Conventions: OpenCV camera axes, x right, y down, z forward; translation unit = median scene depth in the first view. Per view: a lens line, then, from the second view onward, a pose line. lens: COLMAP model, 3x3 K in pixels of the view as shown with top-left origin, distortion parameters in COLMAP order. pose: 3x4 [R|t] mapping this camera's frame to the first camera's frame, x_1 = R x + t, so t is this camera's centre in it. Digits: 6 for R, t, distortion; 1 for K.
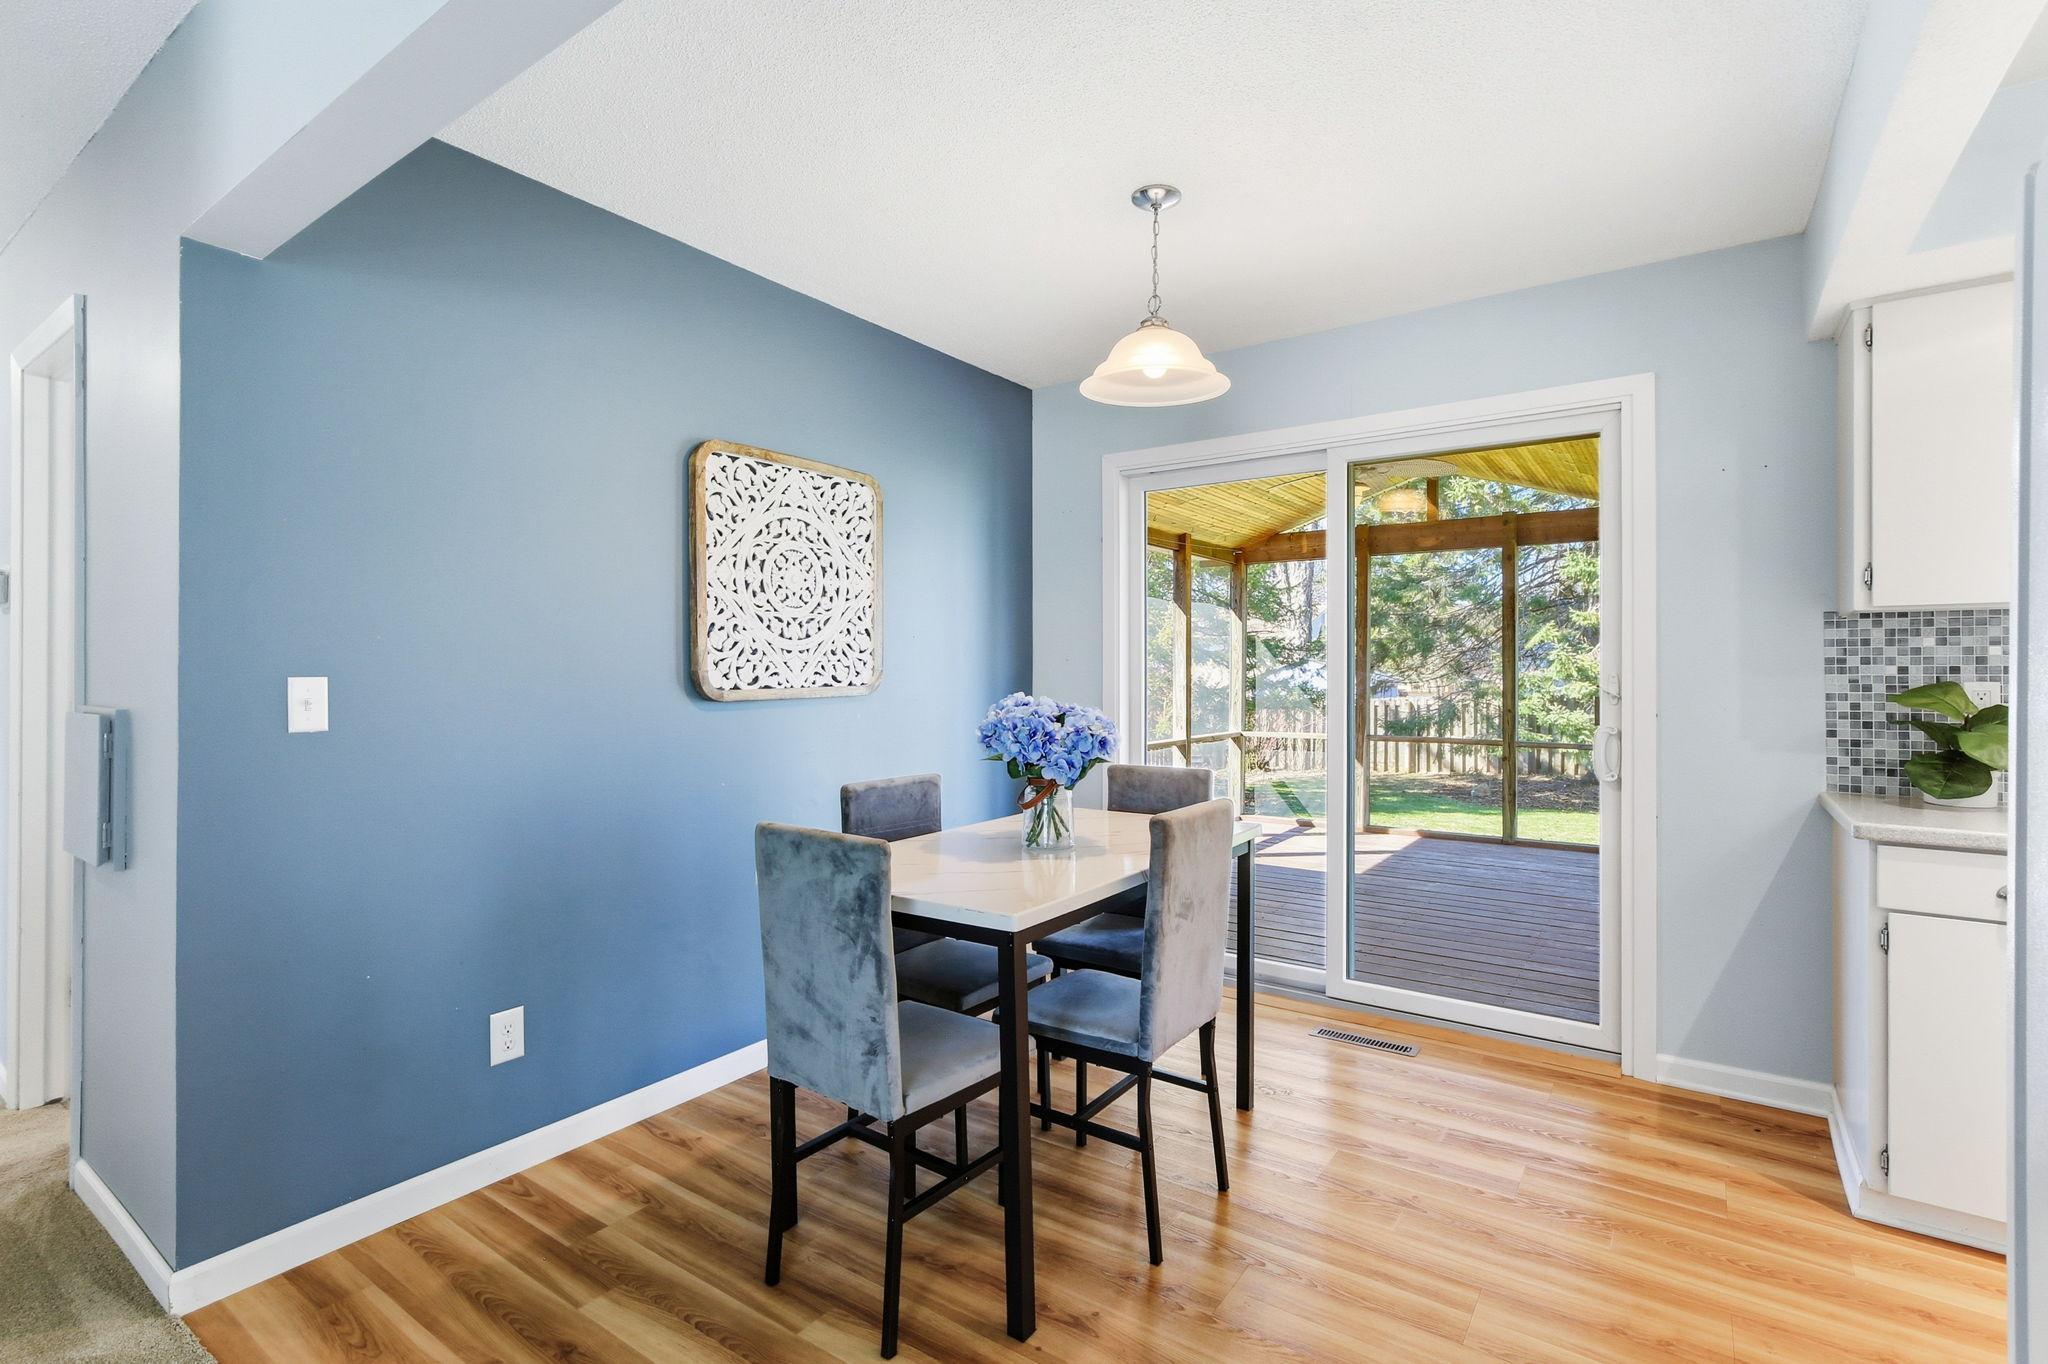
lens RADIAL K [[960.2, 0, 1027.1], [0, 960.2, 670.4], [0, 0, 1]] dist [-0.014488, 0.001740]
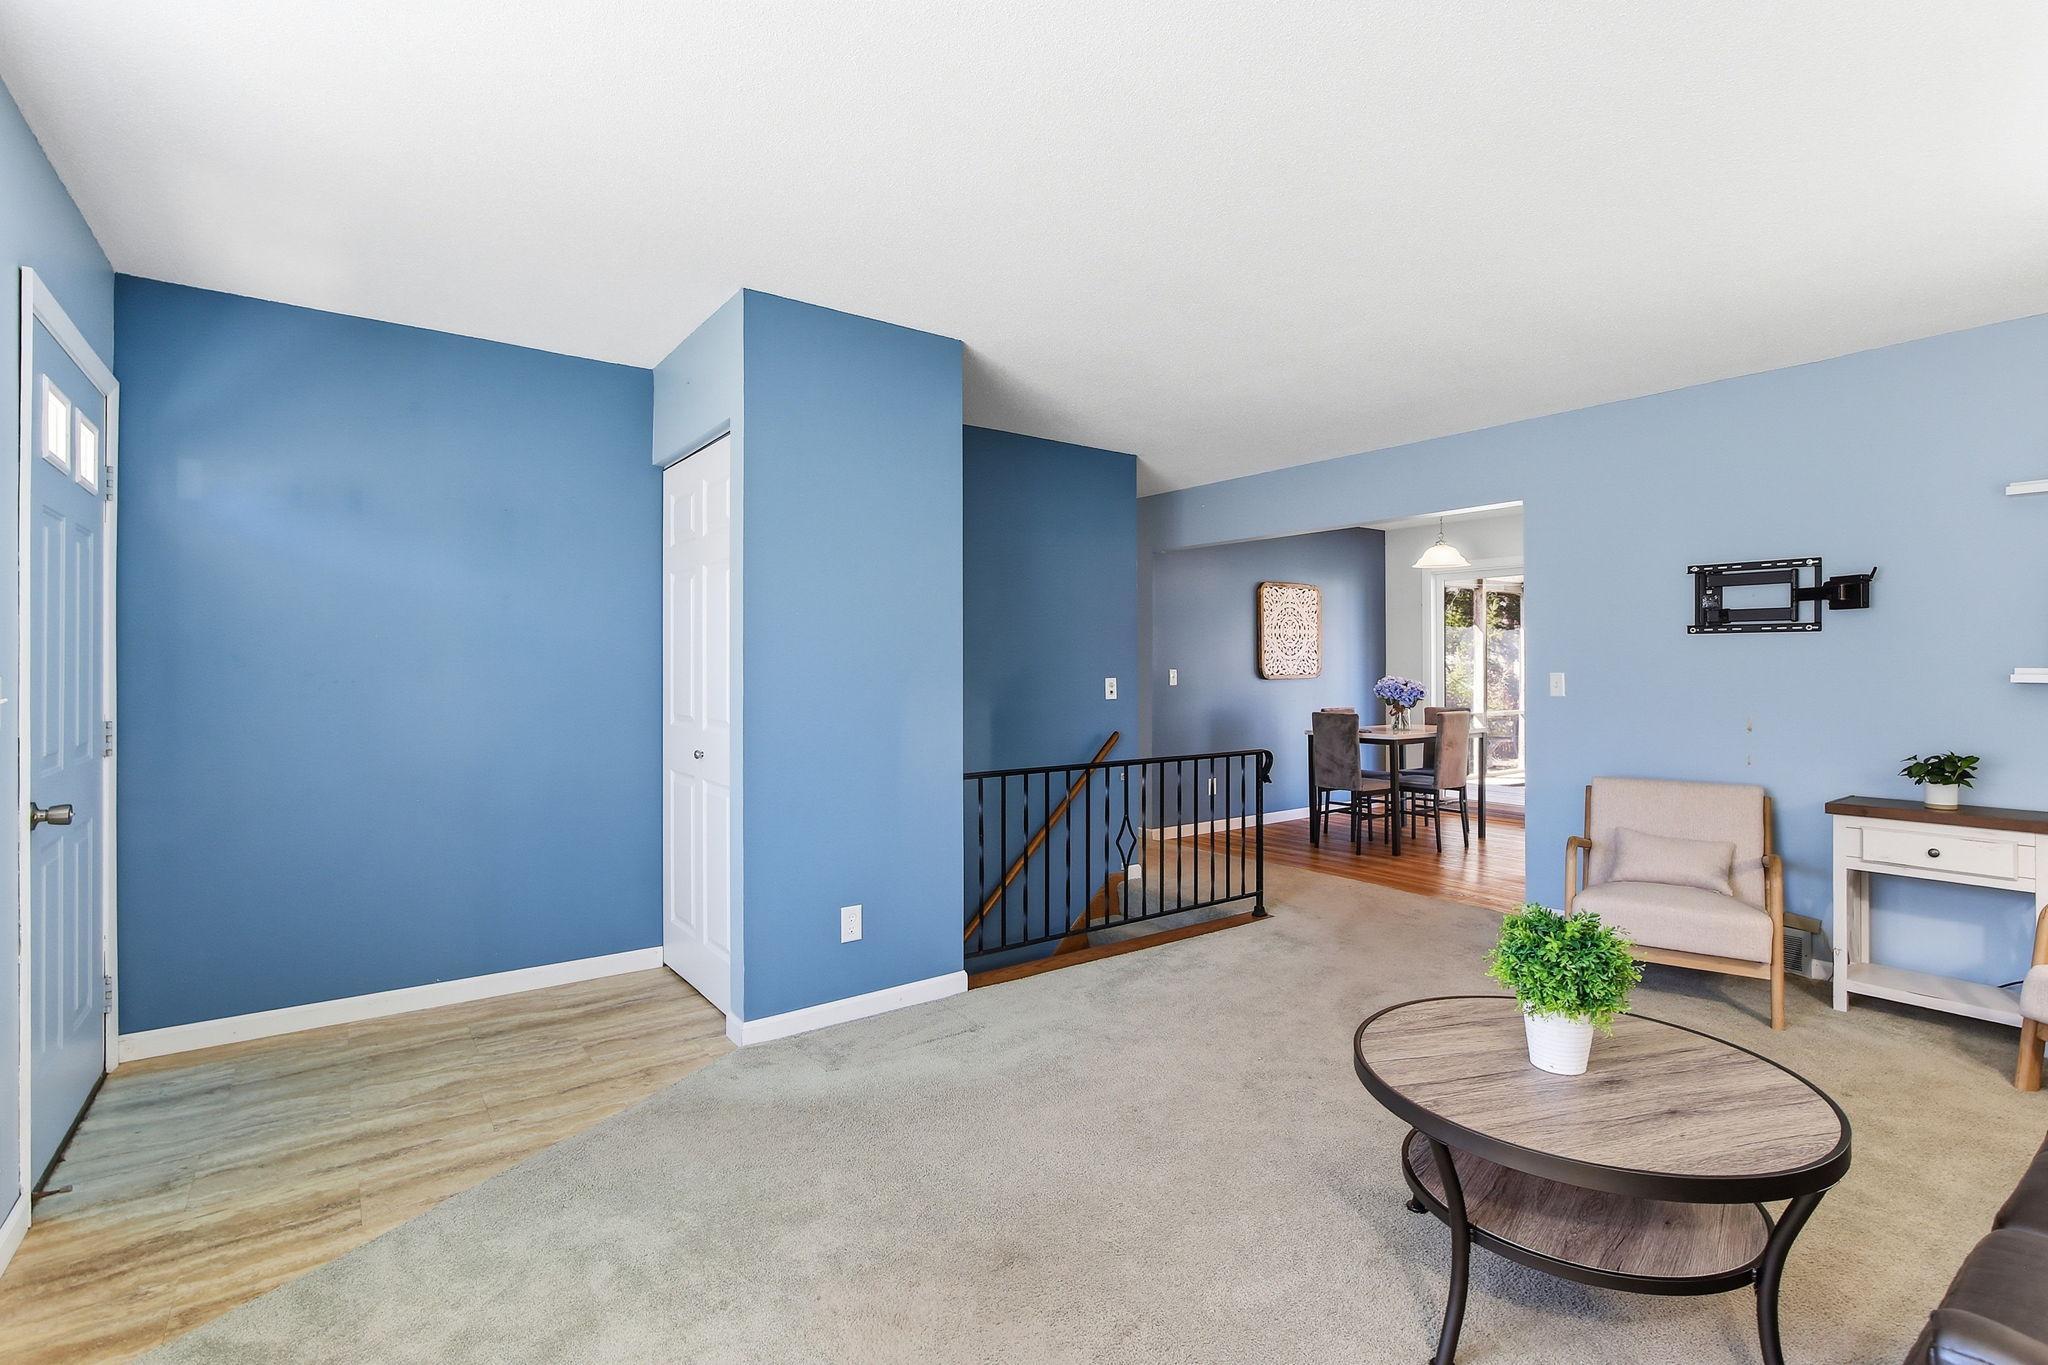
lens RADIAL K [[960.2, 0, 995.3], [0, 960.2, 670.8], [0, 0, 1]] dist [-0.014488, 0.001740]
pose [[0.944811, 0.003284, -0.327599, -0.159616], [-0.000990, 0.999974, 0.007168, -0.008945], [0.327614, -0.006448, 0.944790, -1.795684]]
